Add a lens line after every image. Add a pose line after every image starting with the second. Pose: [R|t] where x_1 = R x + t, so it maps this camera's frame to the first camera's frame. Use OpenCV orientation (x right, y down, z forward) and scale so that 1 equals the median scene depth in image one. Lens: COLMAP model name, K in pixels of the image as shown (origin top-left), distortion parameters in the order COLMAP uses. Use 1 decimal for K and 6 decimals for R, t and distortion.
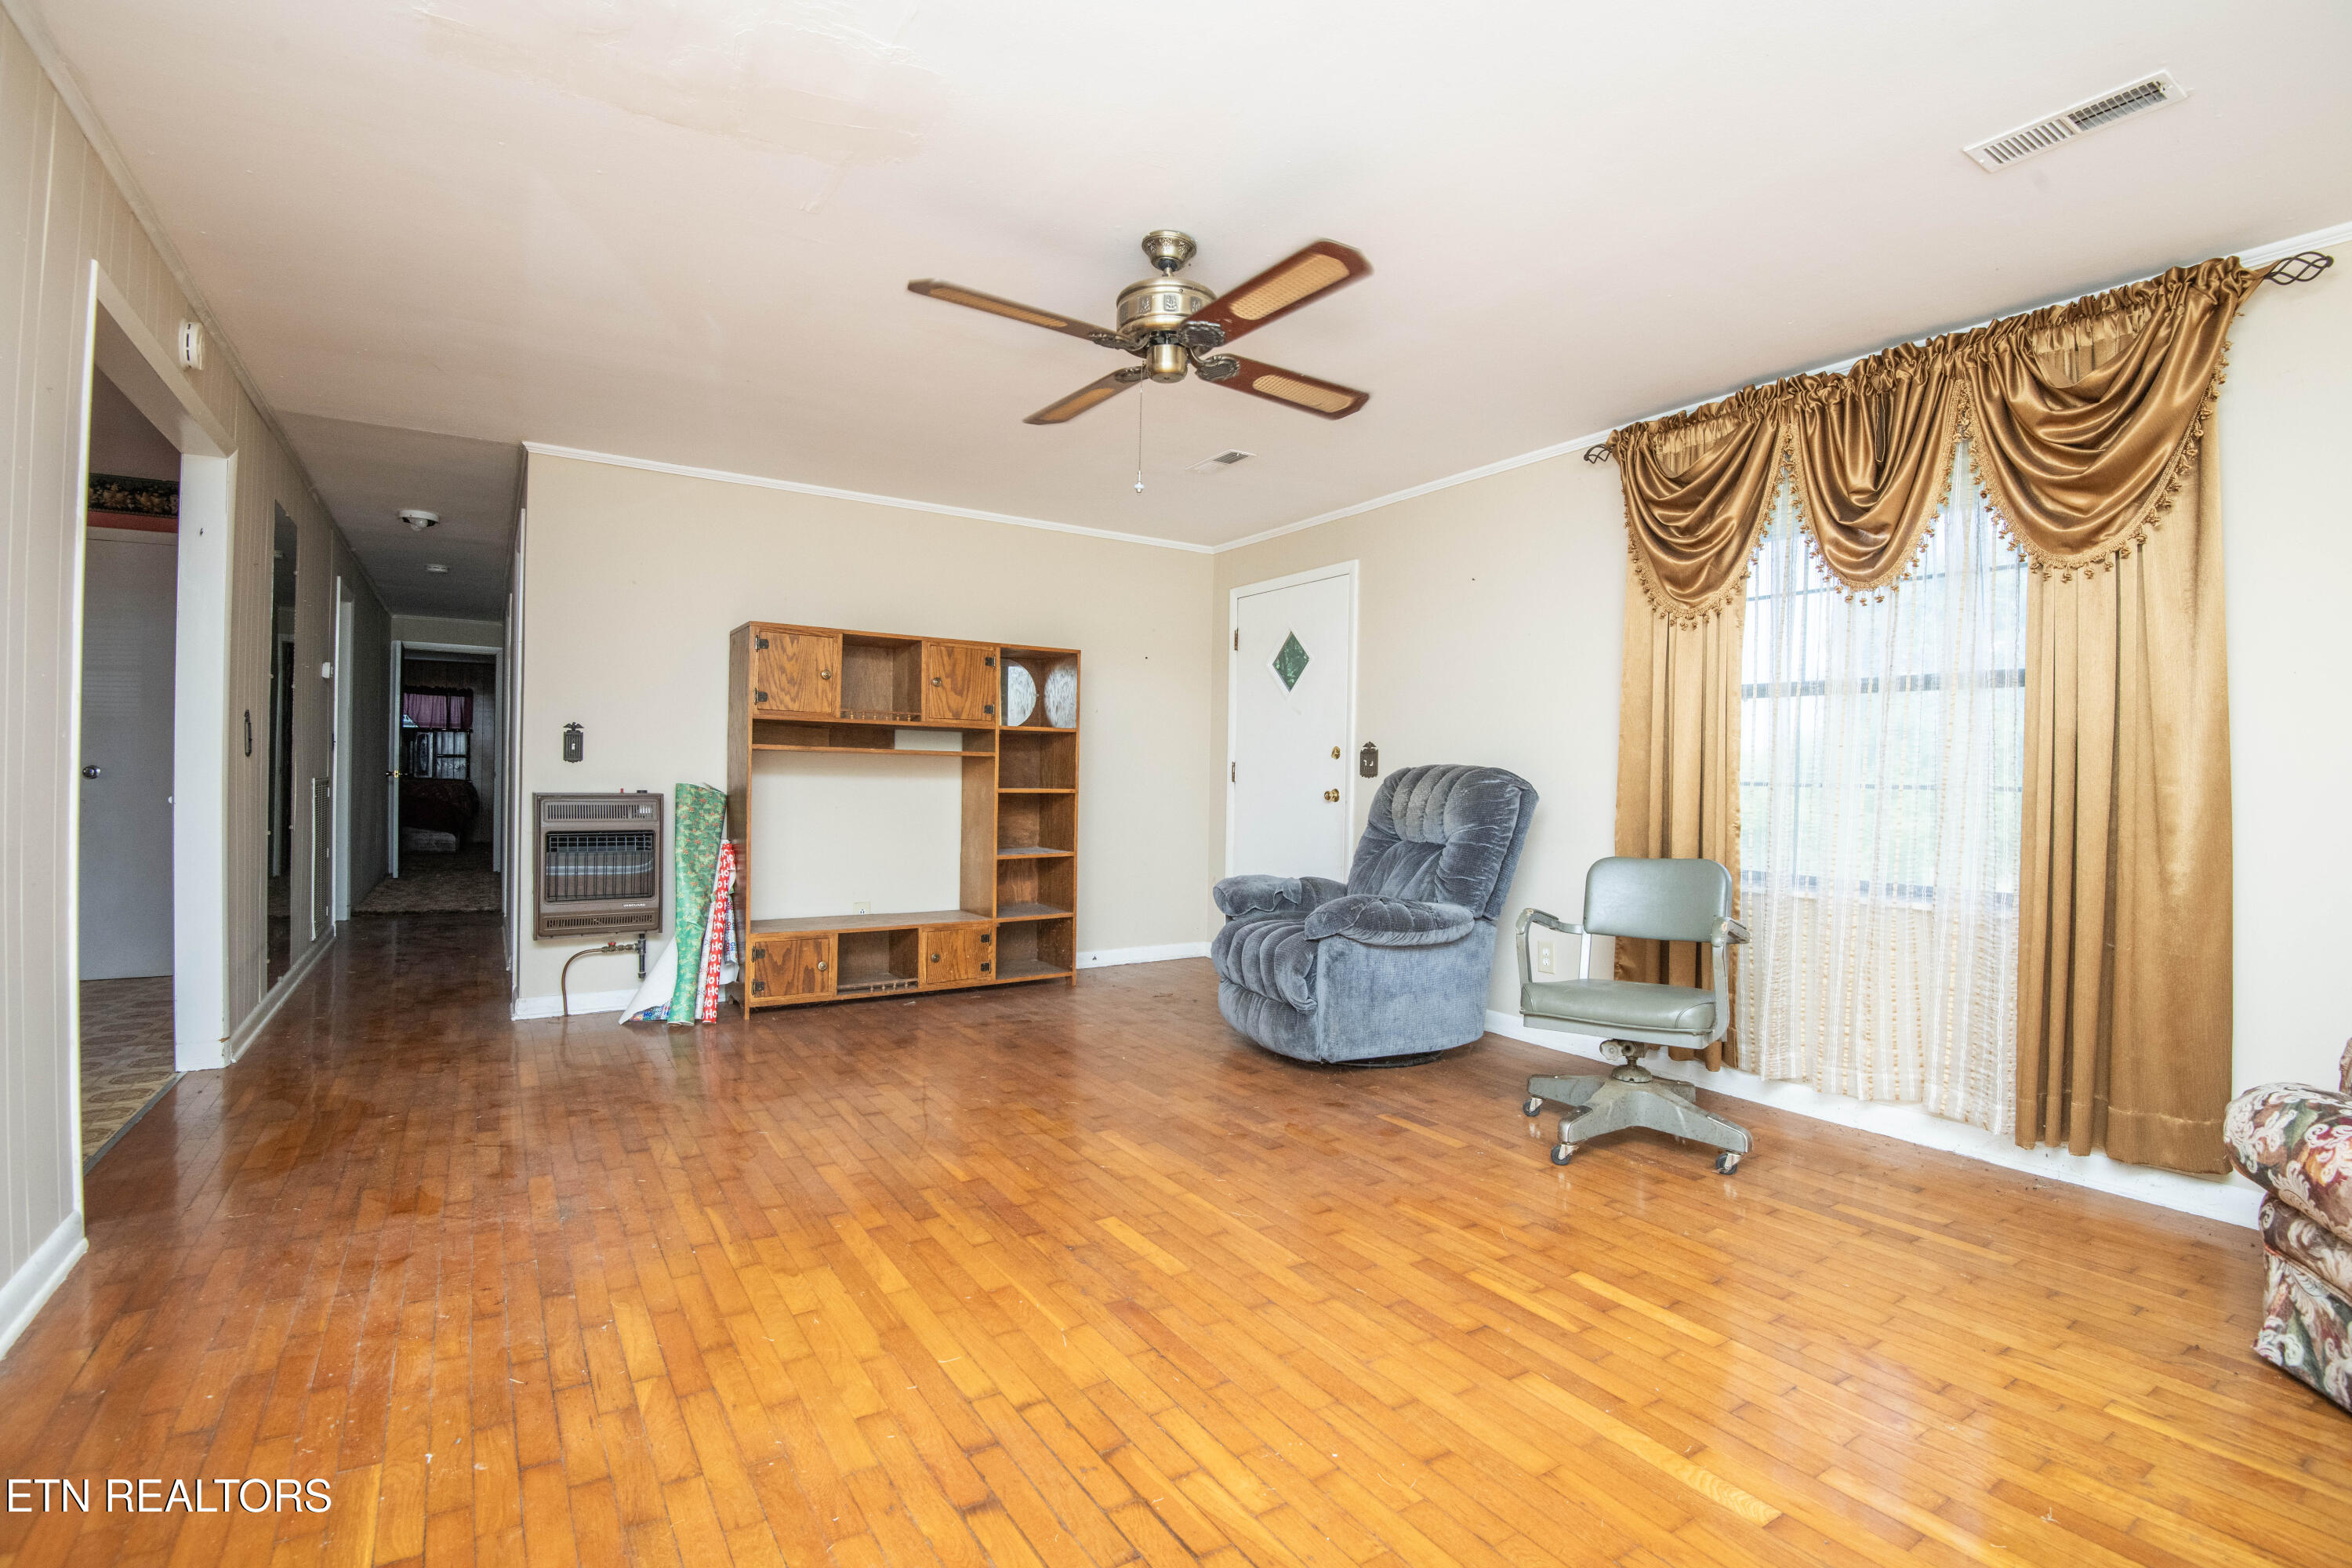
lens RADIAL K [[1088.0, 0, 1185.5], [0, 1088.0, 776.0], [0, 0, 1]] dist [-0.012319, -0.019080]
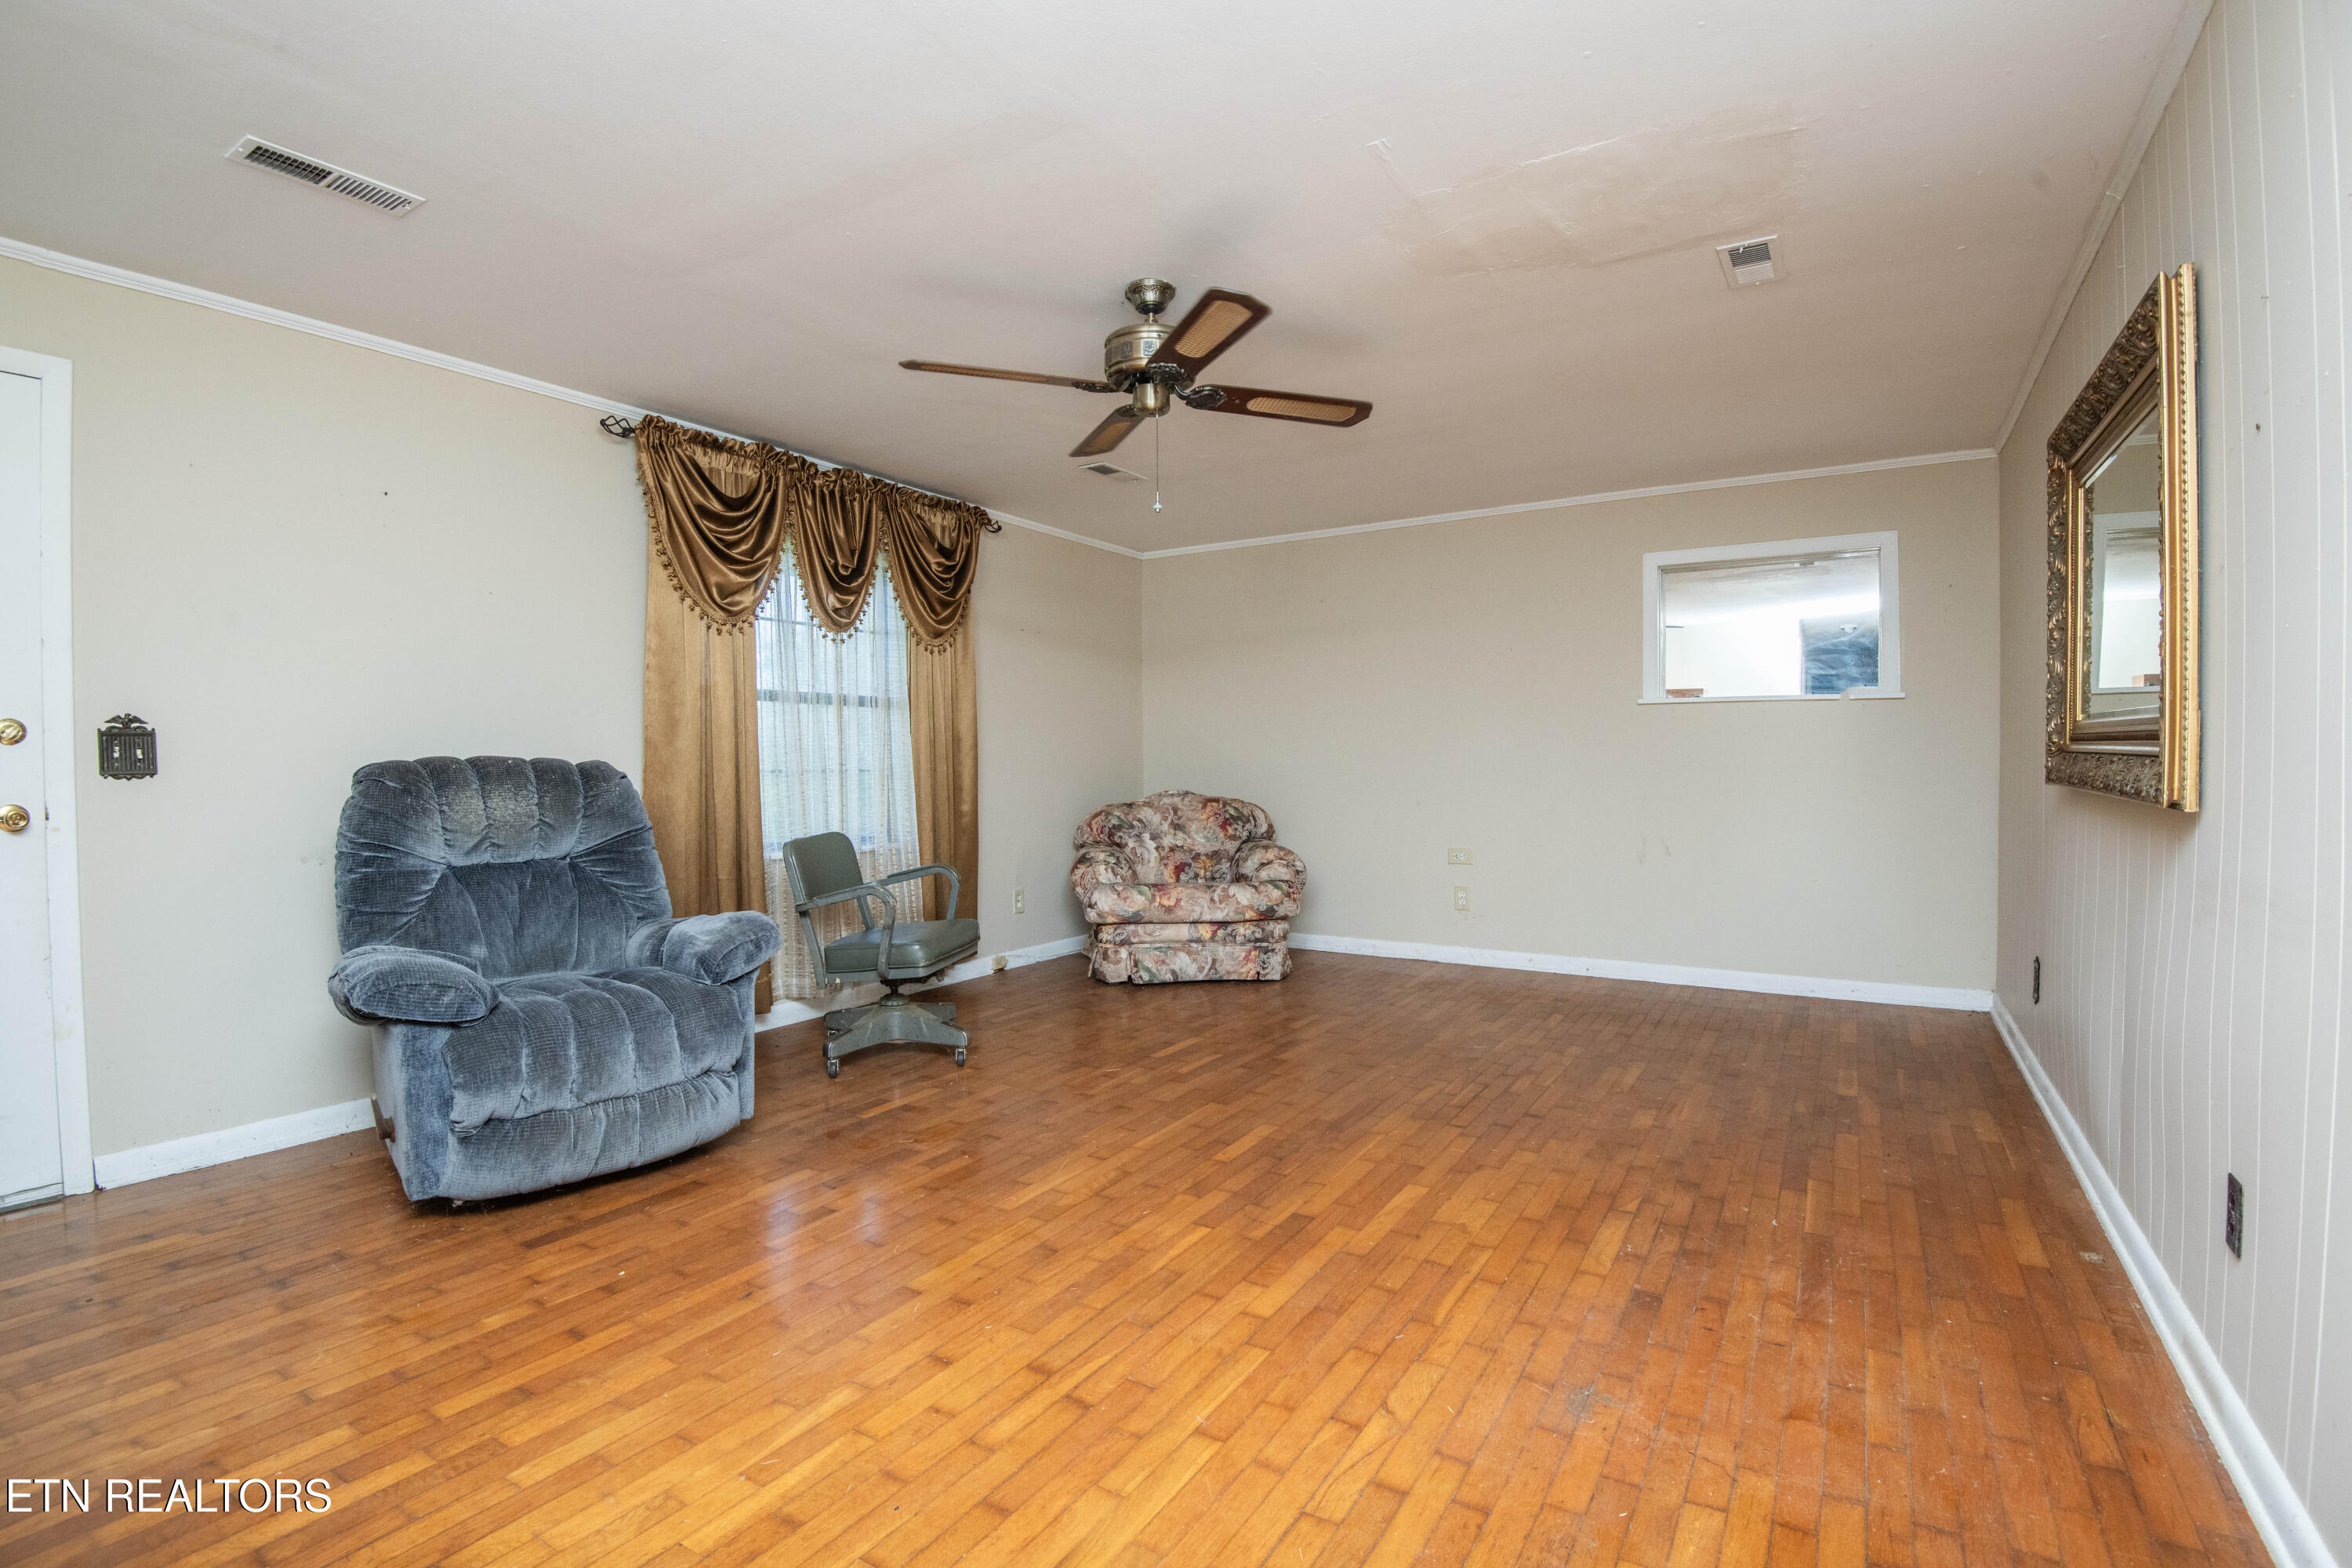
lens RADIAL K [[1088.0, 0, 1185.5], [0, 1088.0, 776.0], [0, 0, 1]] dist [-0.012319, -0.019080]
pose [[-0.431082, -0.026662, 0.901919, -0.997815], [0.000378, 0.999558, 0.029729, -0.030462], [-0.902313, 0.013157, -0.430881, 1.398104]]
